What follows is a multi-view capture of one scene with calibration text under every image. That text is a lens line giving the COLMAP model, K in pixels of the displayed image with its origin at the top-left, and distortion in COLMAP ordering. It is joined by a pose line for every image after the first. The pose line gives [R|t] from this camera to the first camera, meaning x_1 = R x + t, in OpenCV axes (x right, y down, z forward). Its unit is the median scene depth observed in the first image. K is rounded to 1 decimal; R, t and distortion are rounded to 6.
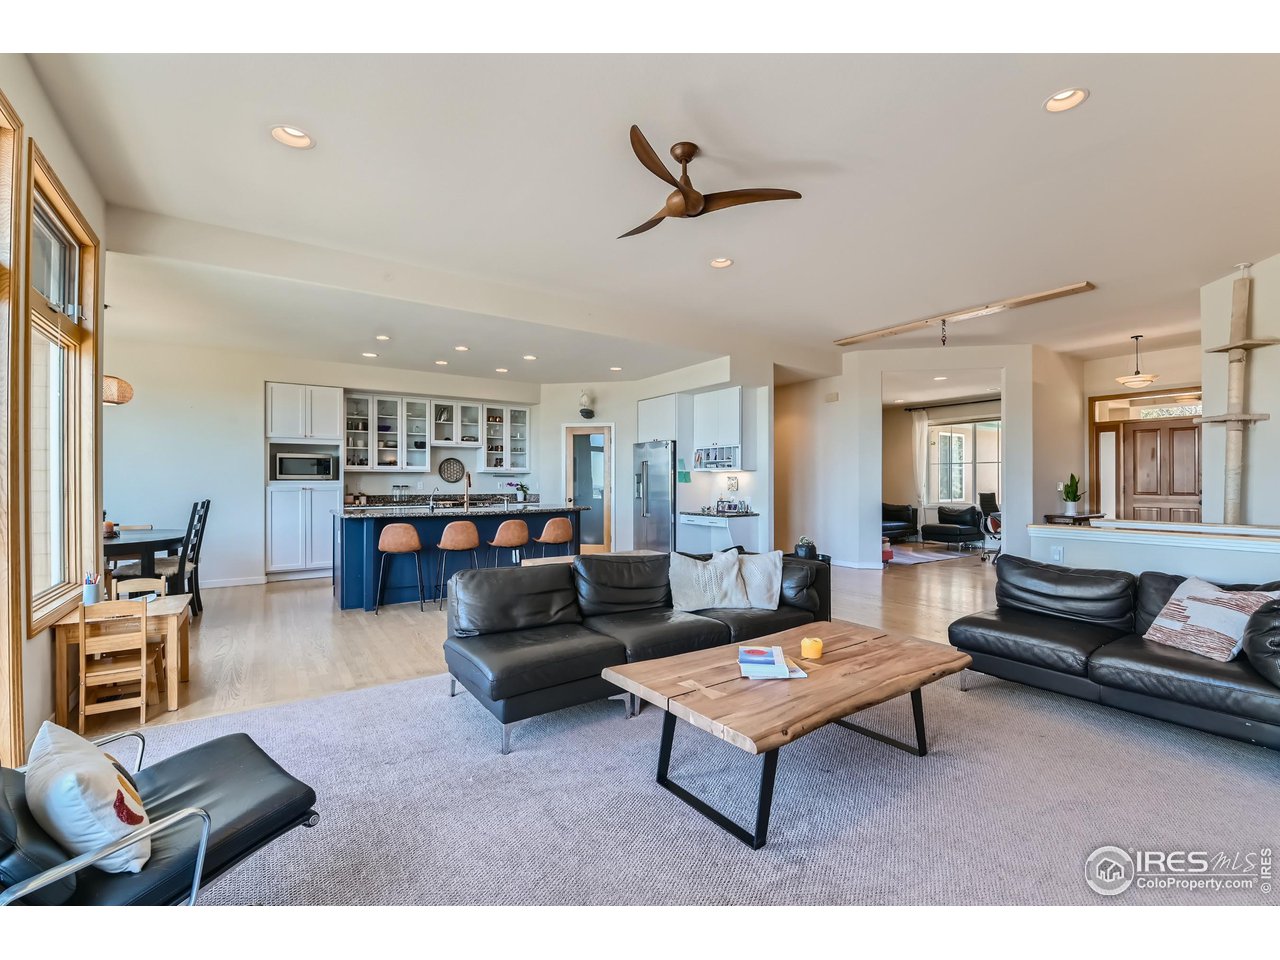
lens RADIAL K [[569.0, 0, 640.4], [0, 569.0, 485.9], [0, 0, 1]] dist [-0.004101, -0.007804]
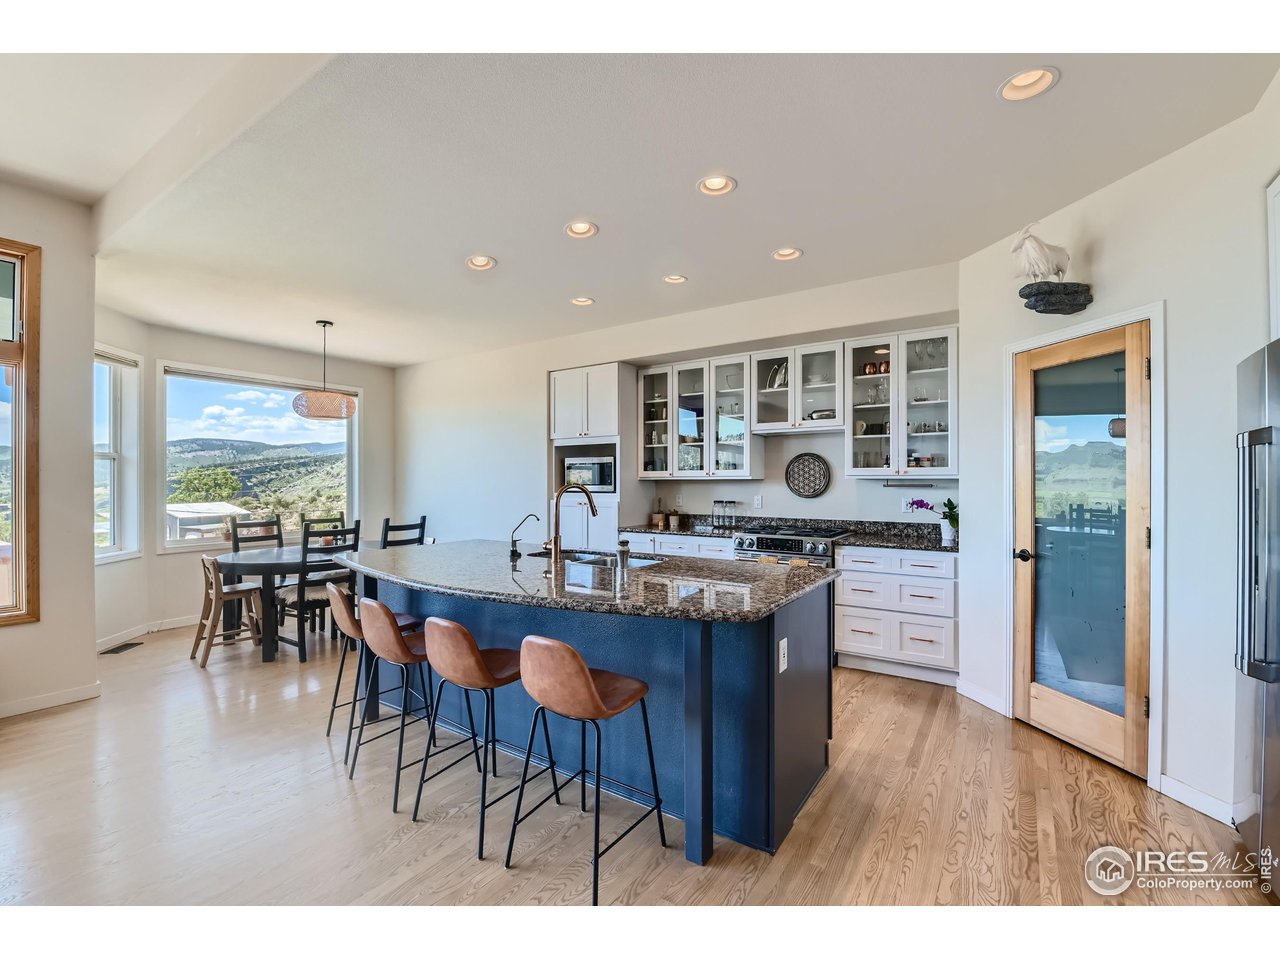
lens RADIAL K [[569.0, 0, 635.4], [0, 569.0, 480.6], [0, 0, 1]] dist [-0.004101, -0.007804]
pose [[0.341537, 0.001246, -0.939868, 0.135006], [-0.004874, 0.999988, -0.000446, -0.022118], [0.939856, 0.004734, 0.341539, 0.691717]]
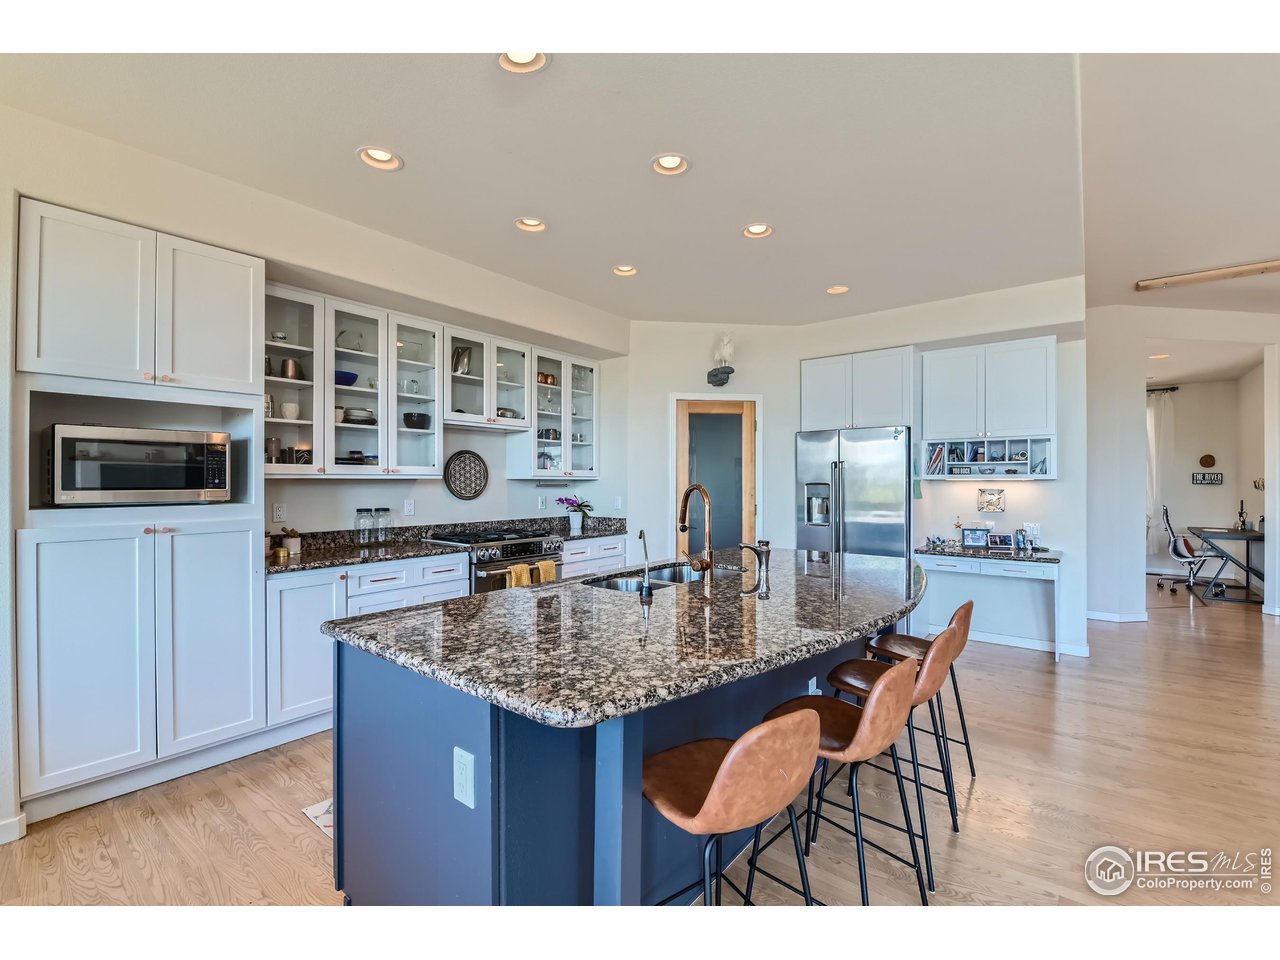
lens RADIAL K [[569.0, 0, 640.4], [0, 569.0, 482.4], [0, 0, 1]] dist [-0.004101, -0.007804]
pose [[0.955479, 0.001709, 0.295053, -0.351368], [-0.000193, 0.999987, -0.005166, -0.019115], [-0.295058, 0.004879, 0.955467, 0.502247]]
